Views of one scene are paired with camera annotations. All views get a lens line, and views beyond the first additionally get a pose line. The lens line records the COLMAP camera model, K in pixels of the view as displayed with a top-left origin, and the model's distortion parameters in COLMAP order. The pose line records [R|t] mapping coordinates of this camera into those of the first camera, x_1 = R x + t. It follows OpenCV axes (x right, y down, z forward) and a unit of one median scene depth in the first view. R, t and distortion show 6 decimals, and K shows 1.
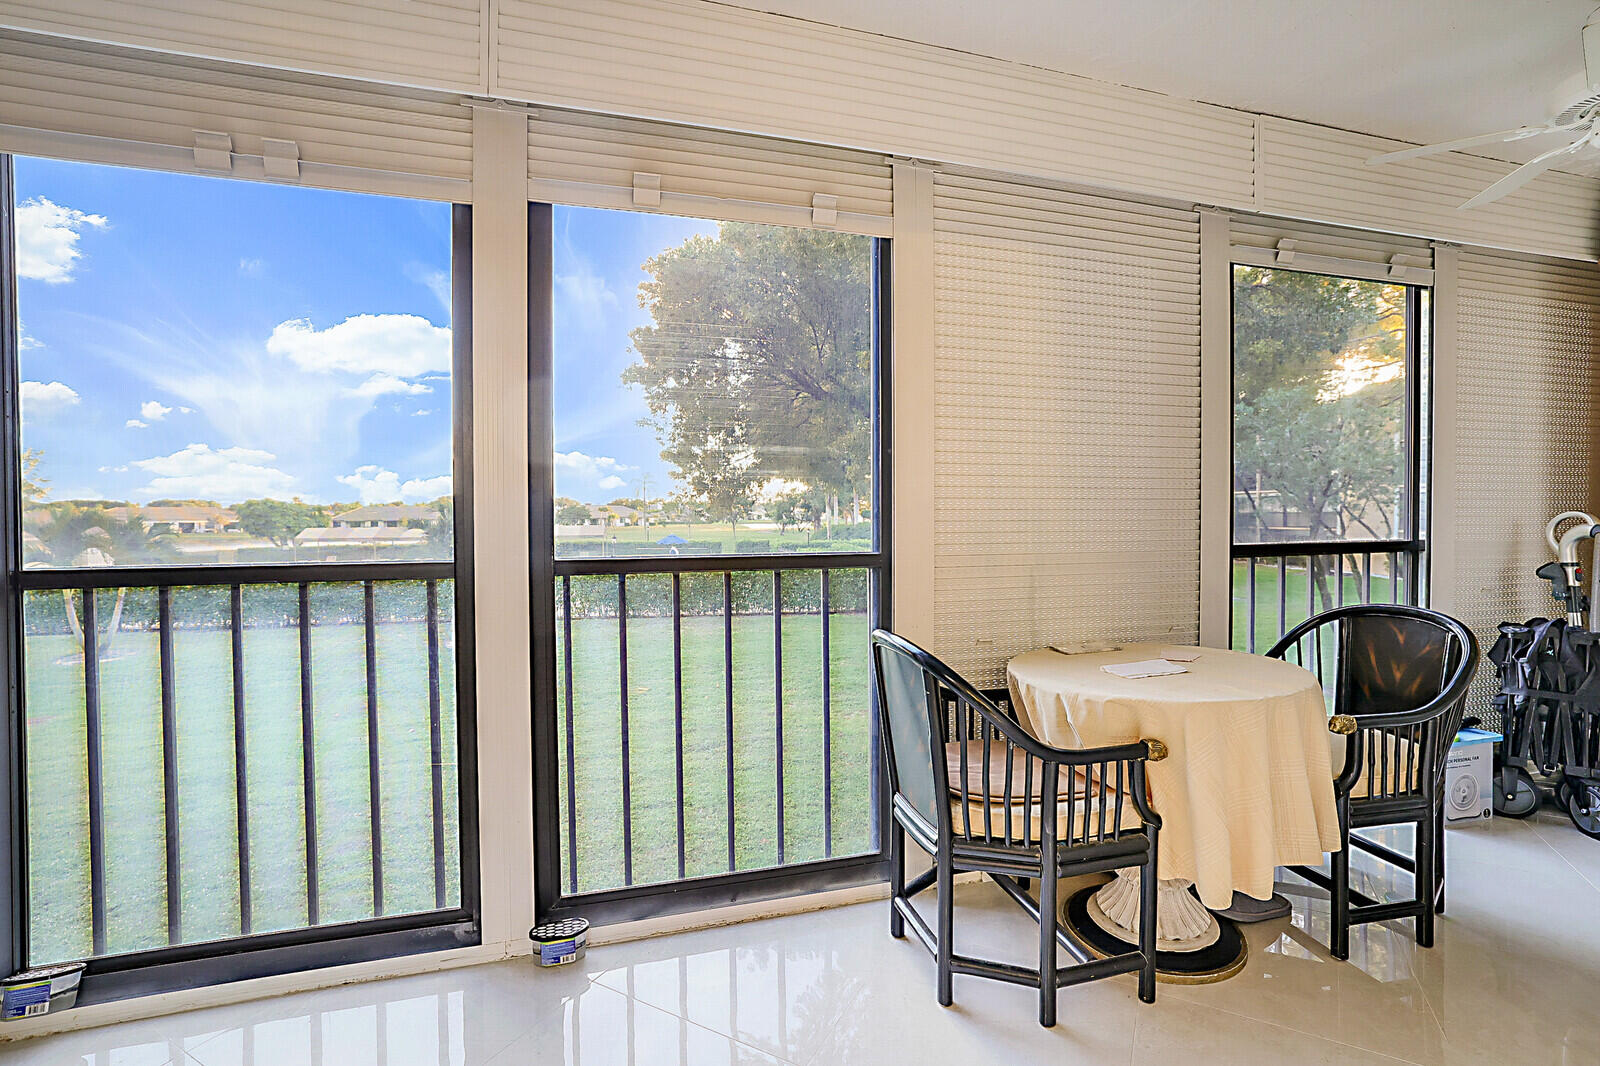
lens RADIAL K [[729.2, 0, 800.2], [0, 729.2, 532.6], [0, 0, 1]] dist [0.003309, 0.000548]
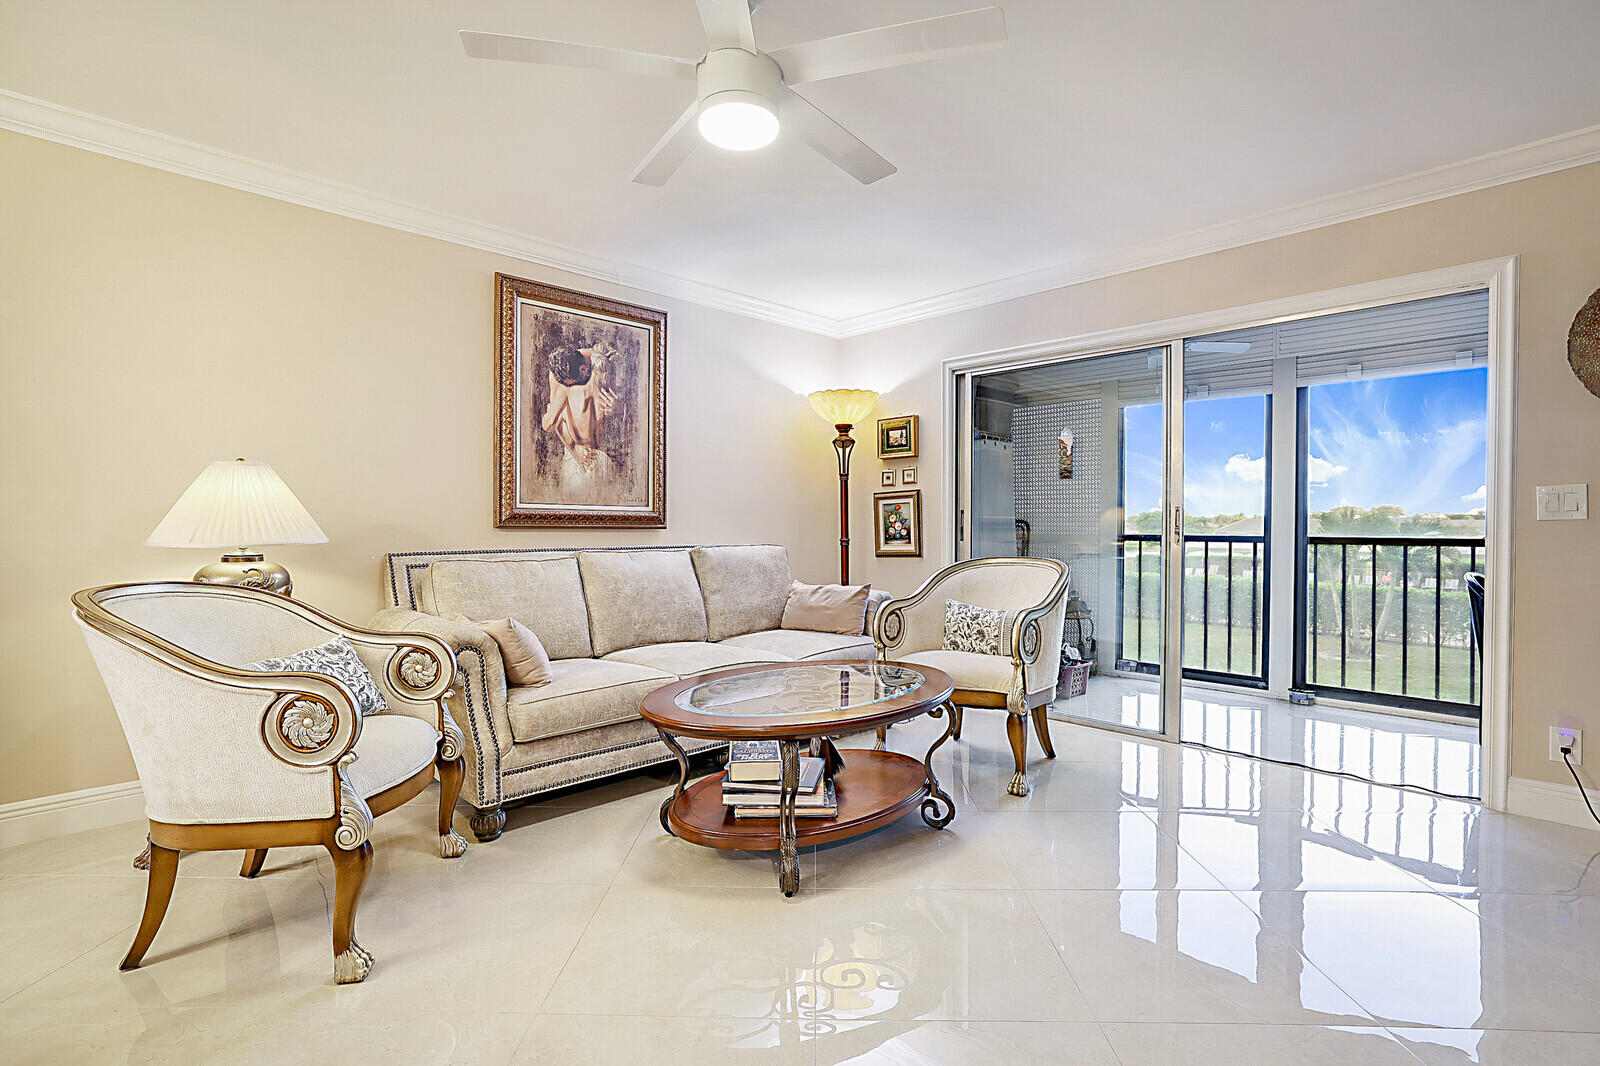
lens RADIAL K [[786.8, 0, 801.5], [0, 786.8, 529.7], [0, 0, 1]] dist [-0.002477, 0.000113]
pose [[0.473840, 0.016381, -0.880458, 0.930088], [-0.032558, 0.999469, 0.001073, 0.056856], [0.880009, 0.028157, 0.474122, -1.349799]]
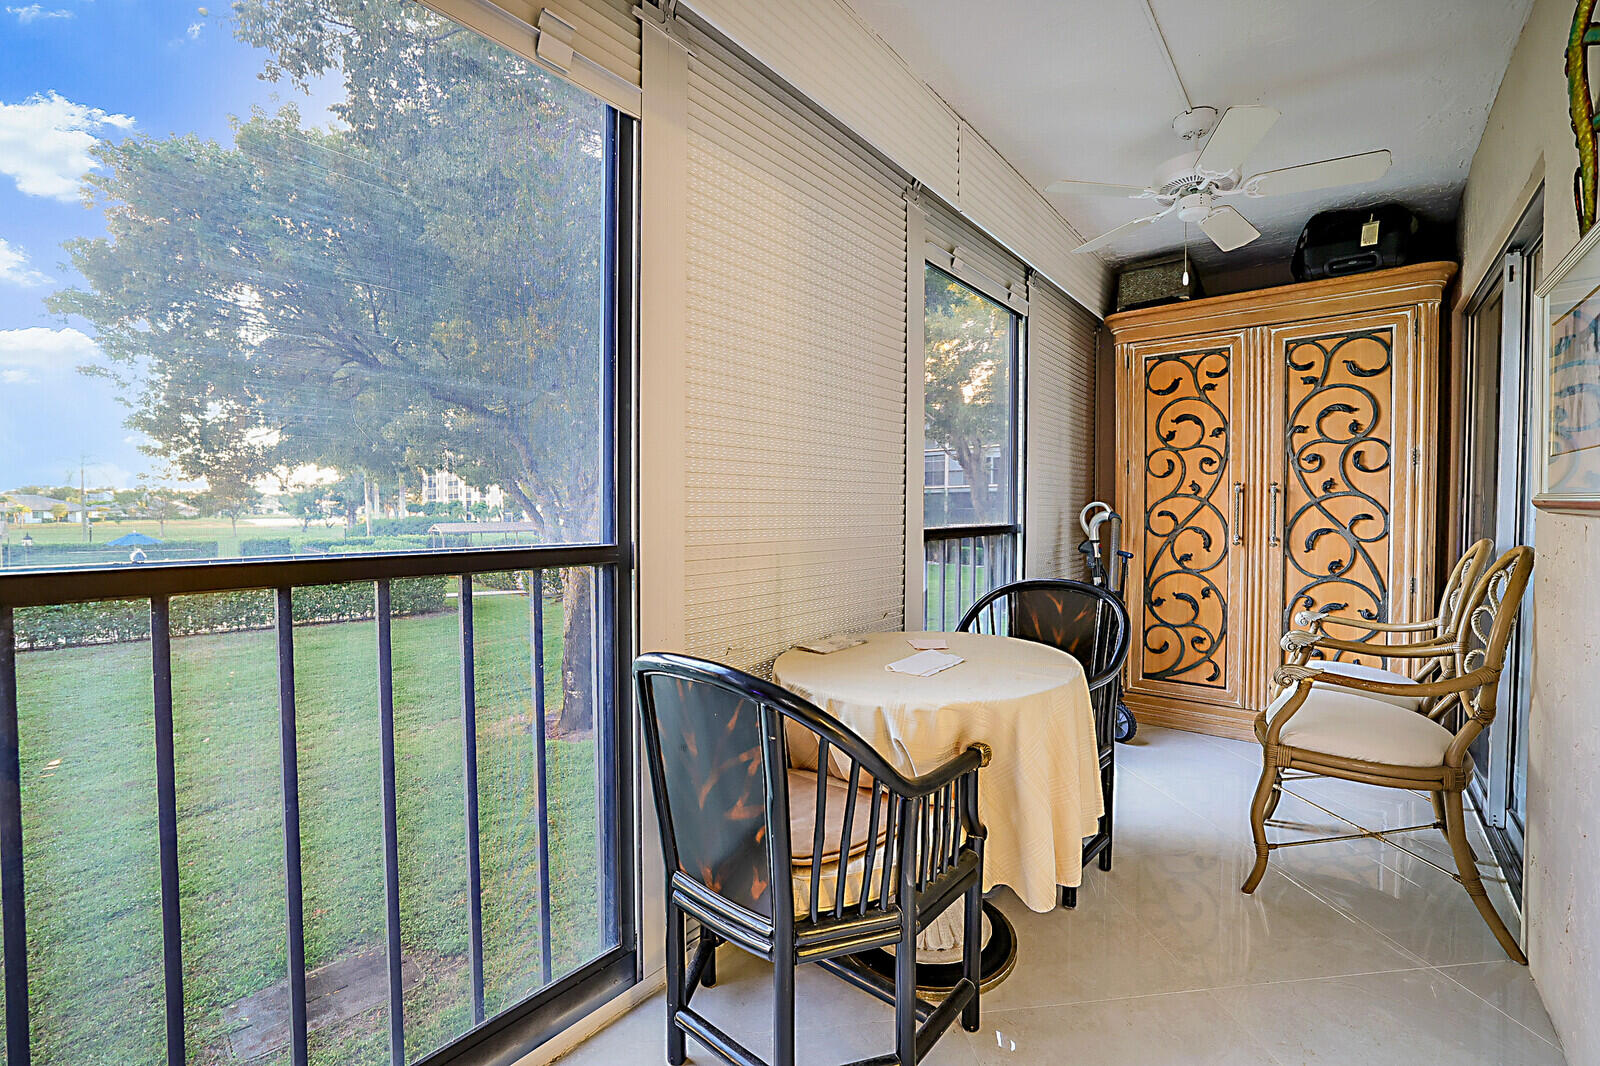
lens RADIAL K [[690.8, 0, 796.5], [0, 690.8, 532.3], [0, 0, 1]] dist [-0.011139, 0.001505]
pose [[0.825695, -0.013611, 0.563953, -0.123937], [0.008939, 0.999899, 0.011046, 0.008691], [-0.564047, -0.004080, 0.825733, 0.297382]]
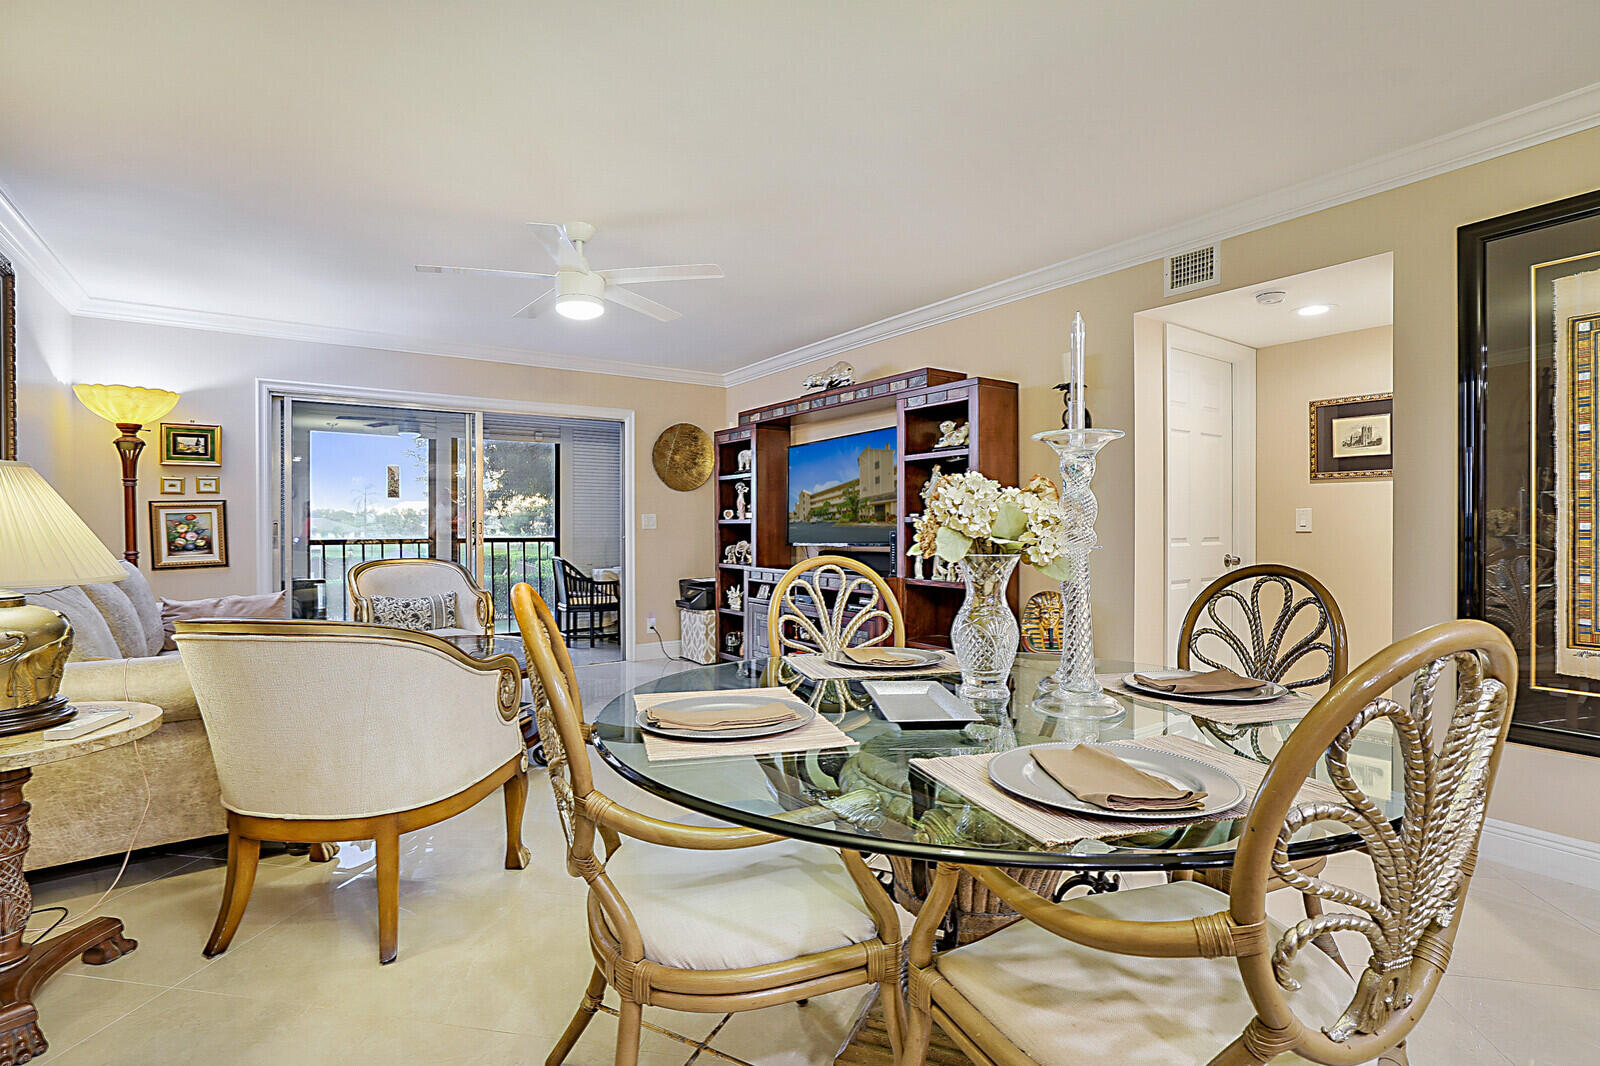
lens RADIAL K [[786.8, 0, 794.6], [0, 786.8, 529.3], [0, 0, 1]] dist [-0.002477, 0.000113]
pose [[0.951892, 0.003849, 0.306410, 0.045180], [0.003685, 0.999705, -0.024003, 0.077634], [-0.306412, 0.023978, 0.951597, -2.558178]]
